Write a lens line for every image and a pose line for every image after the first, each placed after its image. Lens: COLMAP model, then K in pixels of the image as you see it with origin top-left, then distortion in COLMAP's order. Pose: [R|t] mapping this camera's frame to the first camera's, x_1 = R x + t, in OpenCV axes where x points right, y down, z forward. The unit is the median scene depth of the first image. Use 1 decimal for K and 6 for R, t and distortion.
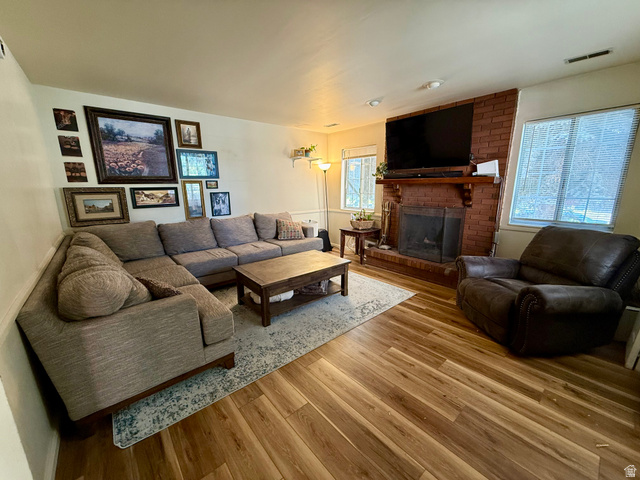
lens RADIAL K [[255.4, 0, 318.9], [0, 255.4, 241.2], [0, 0, 1]] dist [-0.001222, -0.000094]
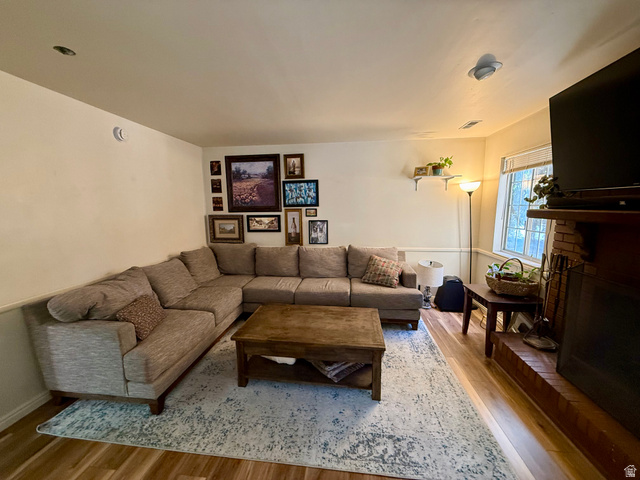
lens RADIAL K [[255.4, 0, 319.6], [0, 255.4, 240.3], [0, 0, 1]] dist [-0.001222, -0.000094]
pose [[0.672798, 0.101299, -0.732858, 0.396717], [-0.154795, 0.987931, -0.005553, -0.131615], [0.723451, 0.117179, 0.680359, 0.412332]]
